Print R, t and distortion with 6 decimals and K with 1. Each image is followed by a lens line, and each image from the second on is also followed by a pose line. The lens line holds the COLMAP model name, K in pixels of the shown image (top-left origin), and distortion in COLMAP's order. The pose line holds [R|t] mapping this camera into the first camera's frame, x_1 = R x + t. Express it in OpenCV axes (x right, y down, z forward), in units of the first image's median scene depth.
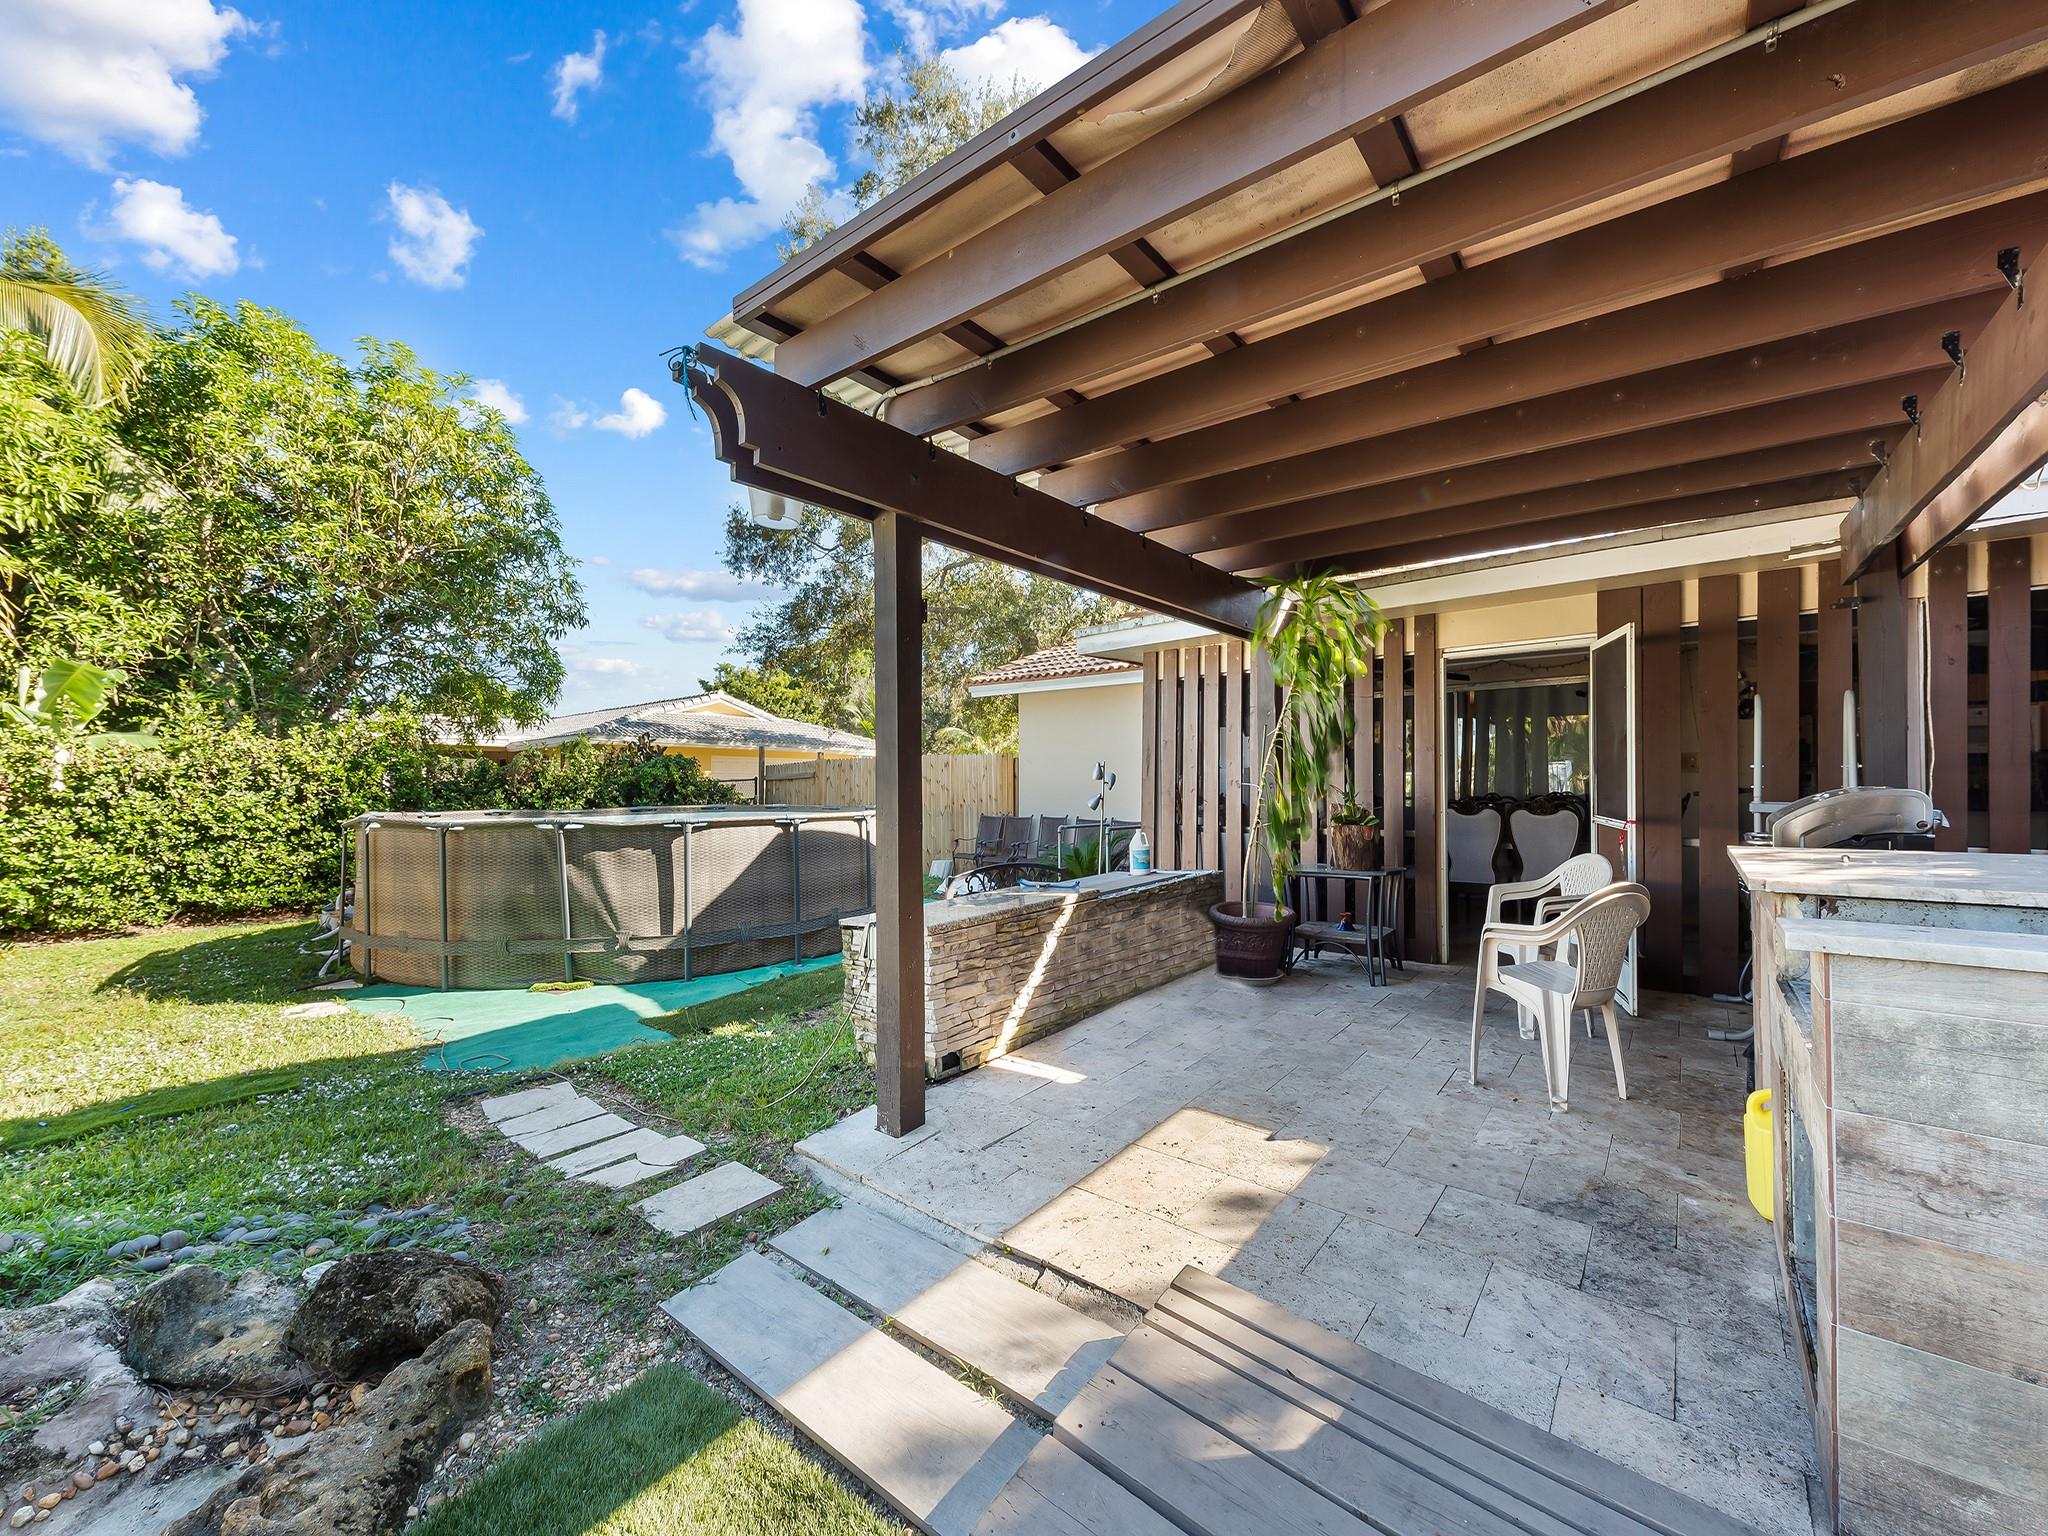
lens RADIAL K [[806.3, 0, 1020.0], [0, 806.3, 772.8], [0, 0, 1]] dist [0.007980, -0.002076]
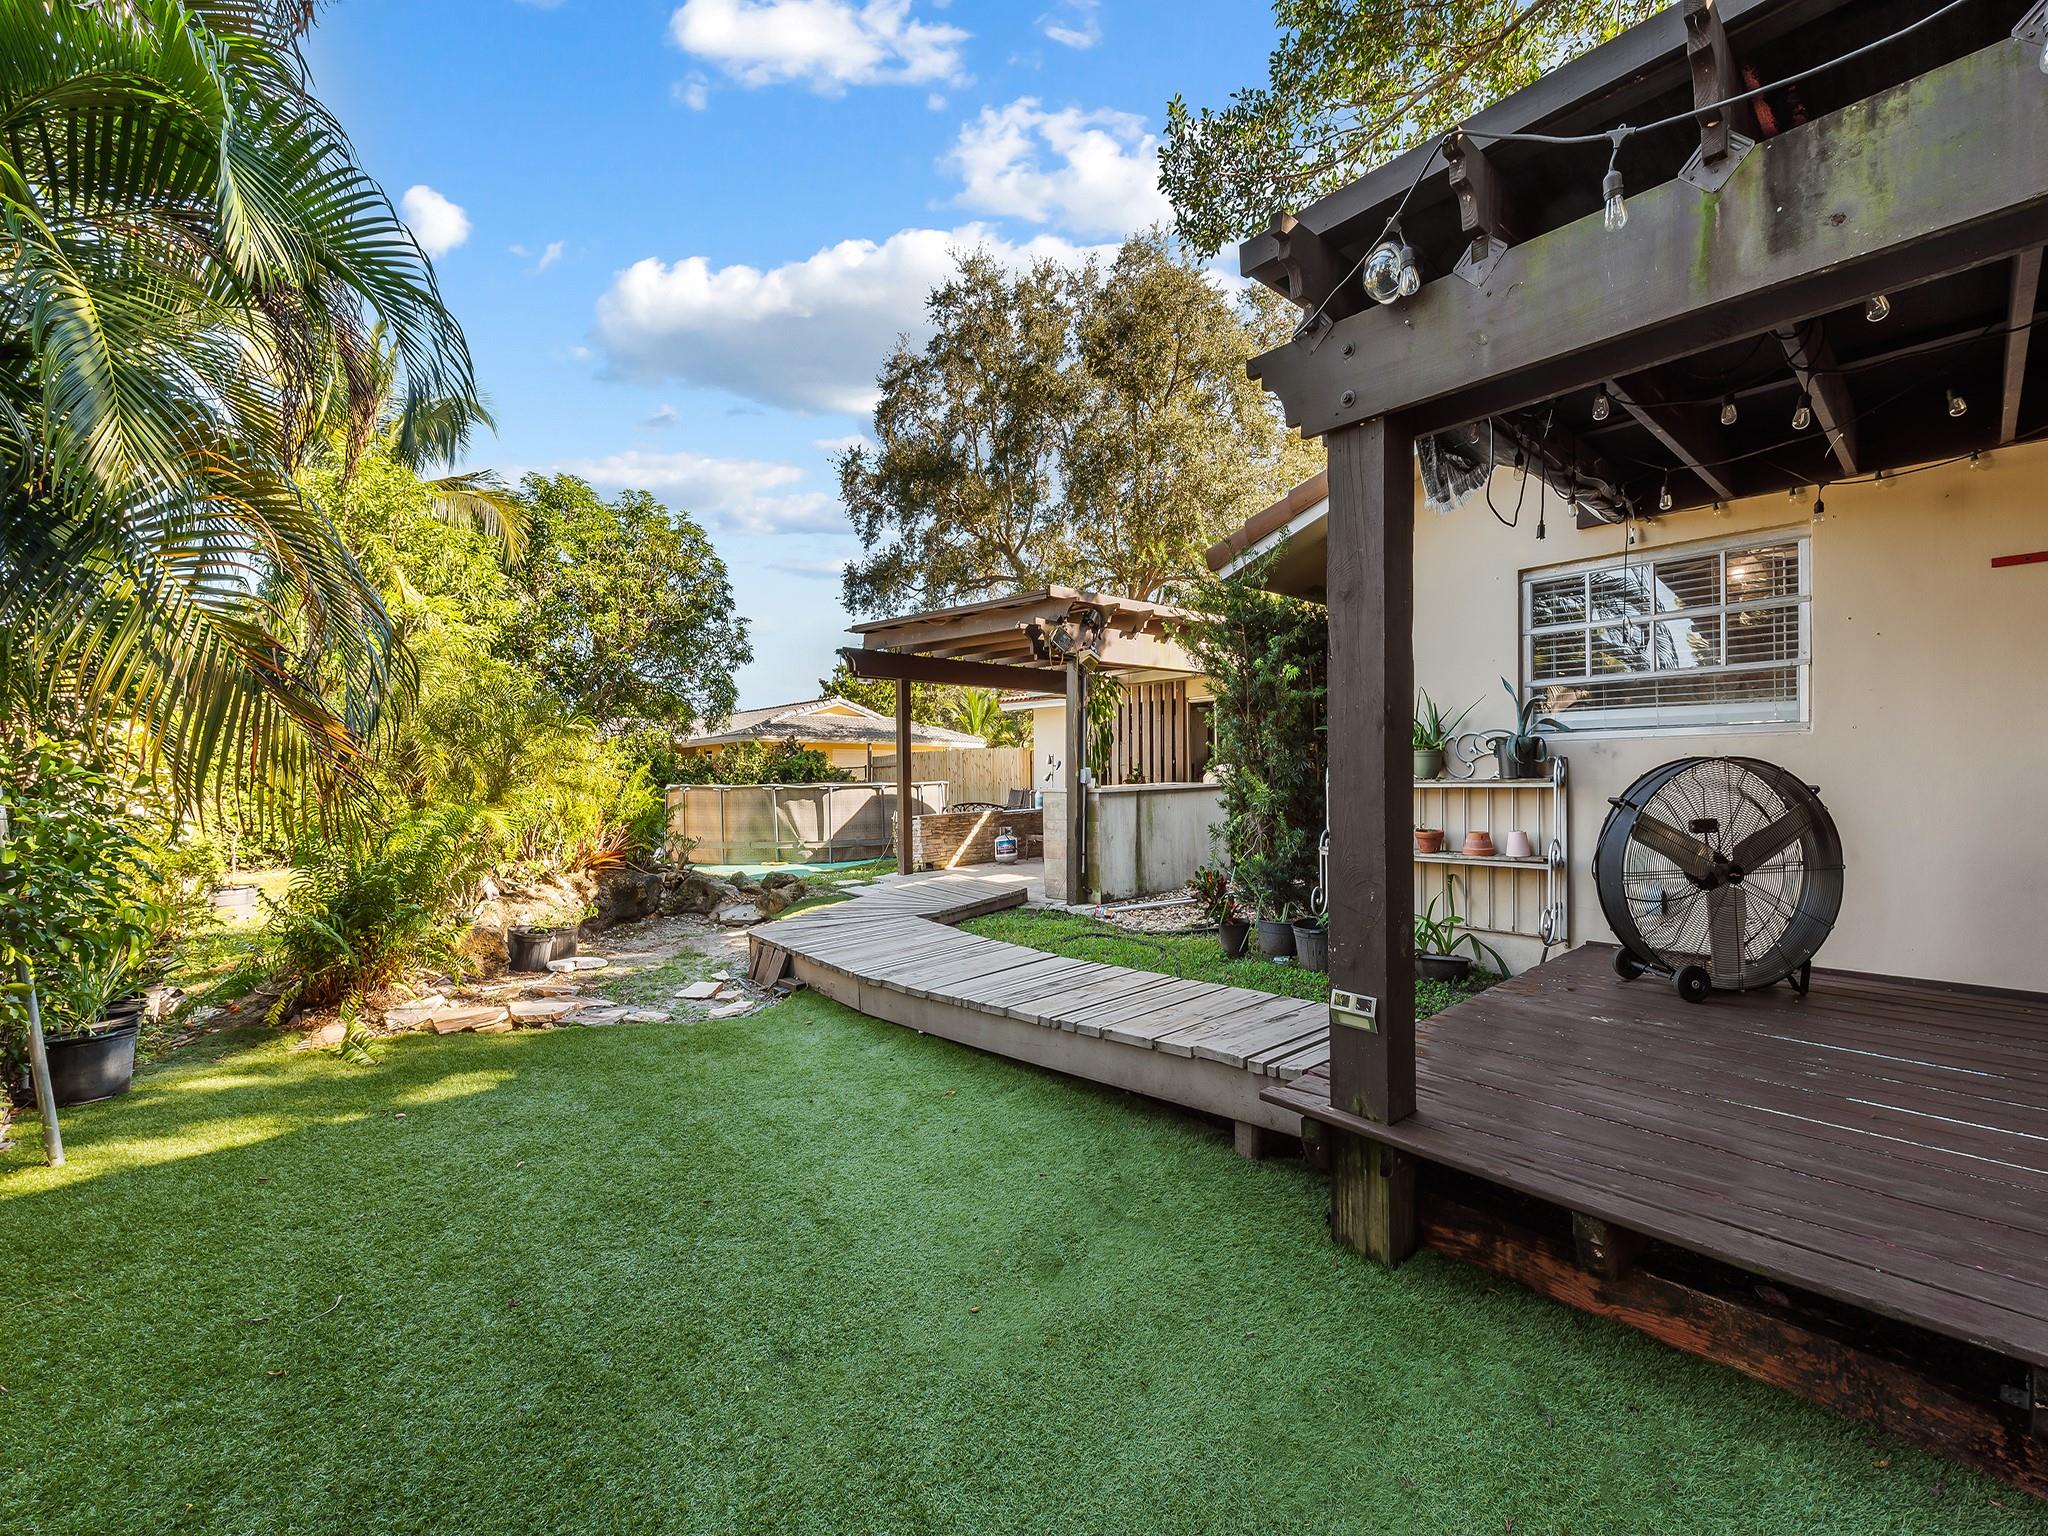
lens RADIAL K [[889.0, 0, 1026.4], [0, 889.0, 766.7], [0, 0, 1]] dist [0.001474, -0.000273]
pose [[0.989554, -0.010114, -0.143808, 0.207526], [0.011195, 0.999915, 0.006709, 0.001115], [0.143728, -0.008249, 0.989583, -0.594049]]
